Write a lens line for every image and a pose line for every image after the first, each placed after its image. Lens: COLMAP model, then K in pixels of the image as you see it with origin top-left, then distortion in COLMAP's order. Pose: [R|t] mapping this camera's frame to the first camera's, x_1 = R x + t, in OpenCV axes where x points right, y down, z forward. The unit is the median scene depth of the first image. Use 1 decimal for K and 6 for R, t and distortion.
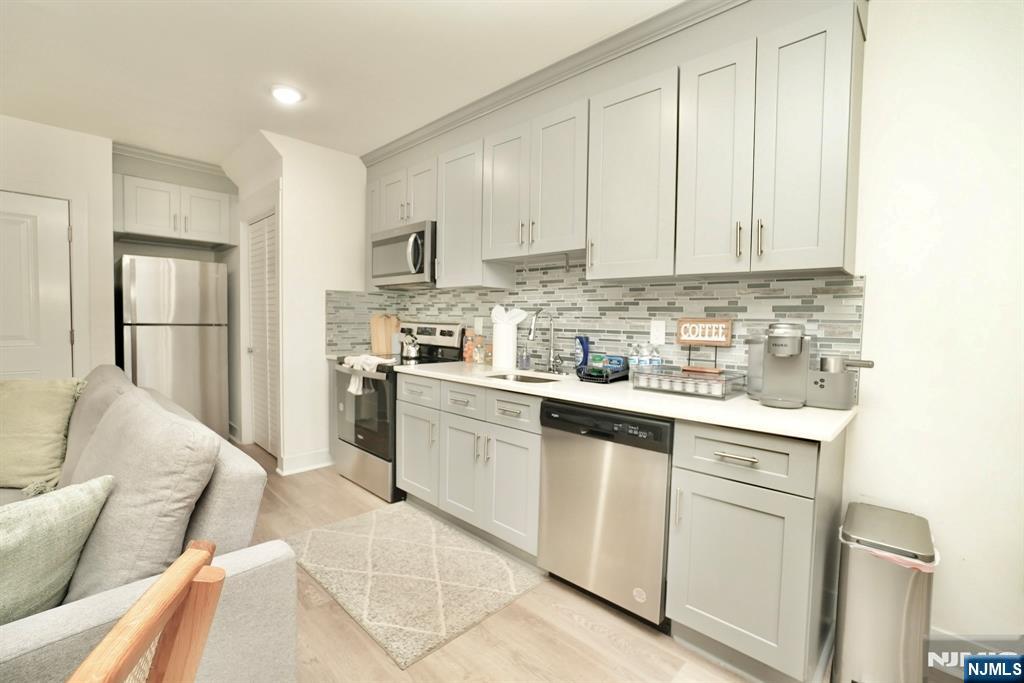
lens RADIAL K [[444.6, 0, 512.0], [0, 444.6, 341.5], [0, 0, 1]] dist [-0.059553, 0.020531]
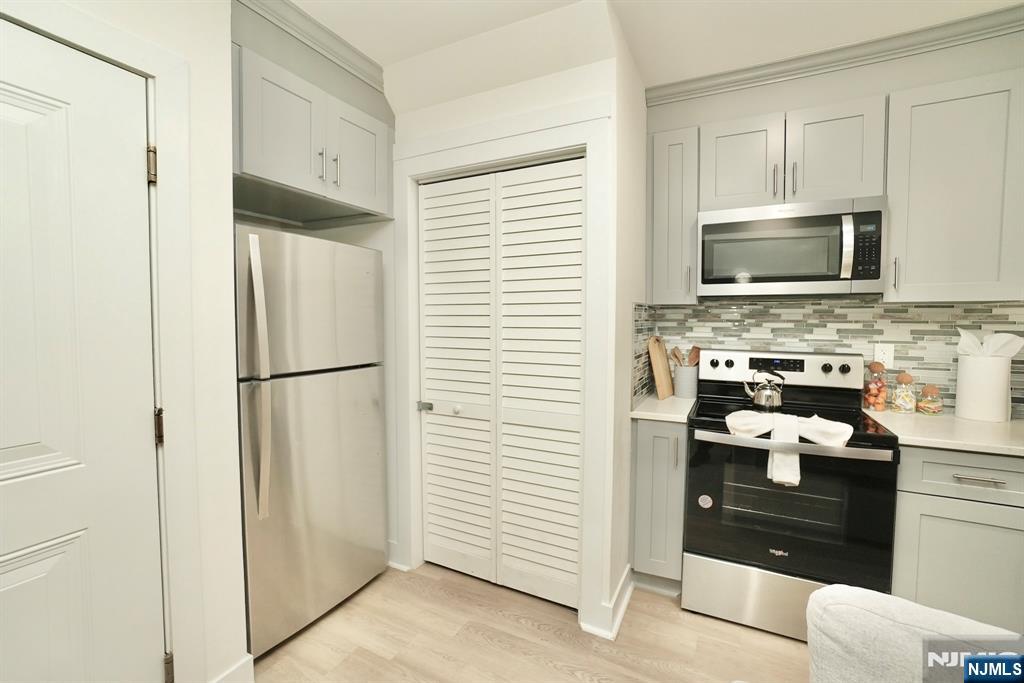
lens RADIAL K [[453.5, 0, 508.3], [0, 453.5, 339.1], [0, 0, 1]] dist [-0.055948, 0.020441]
pose [[0.960366, -0.033330, 0.276743, -0.957208], [0.032842, 0.999440, 0.006400, -0.099006], [-0.276801, 0.002943, 0.960923, 0.593558]]
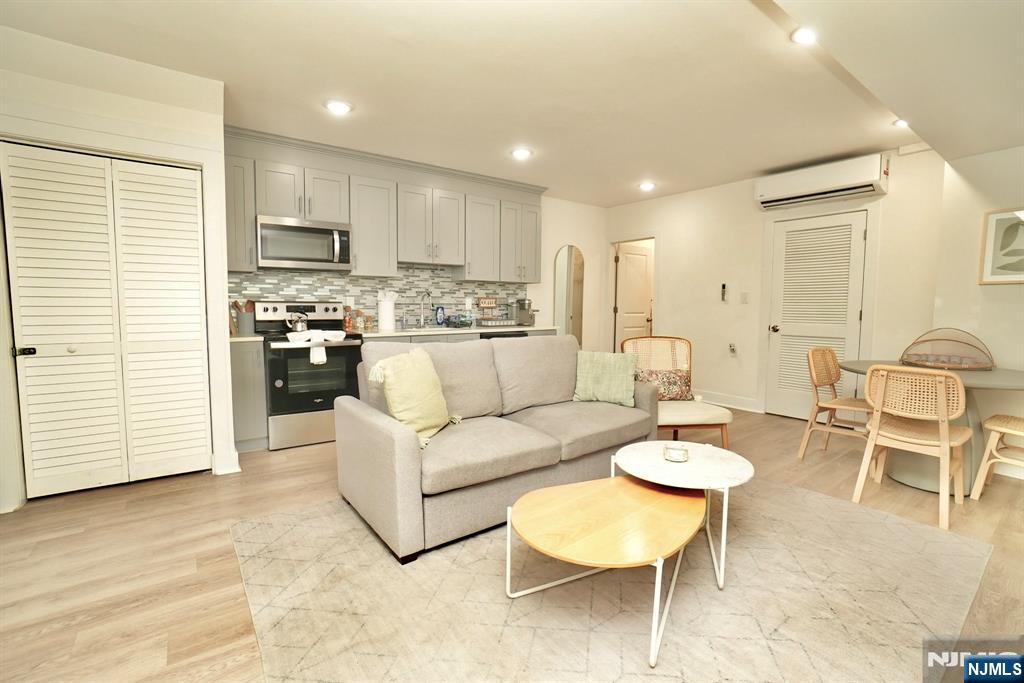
lens RADIAL K [[453.5, 0, 508.3], [0, 453.5, 339.1], [0, 0, 1]] dist [-0.055948, 0.020441]
pose [[0.181591, -0.097768, 0.978502, -1.574618], [0.042308, 0.994901, 0.091556, -0.036519], [-0.982464, 0.024772, 0.184802, 0.318677]]
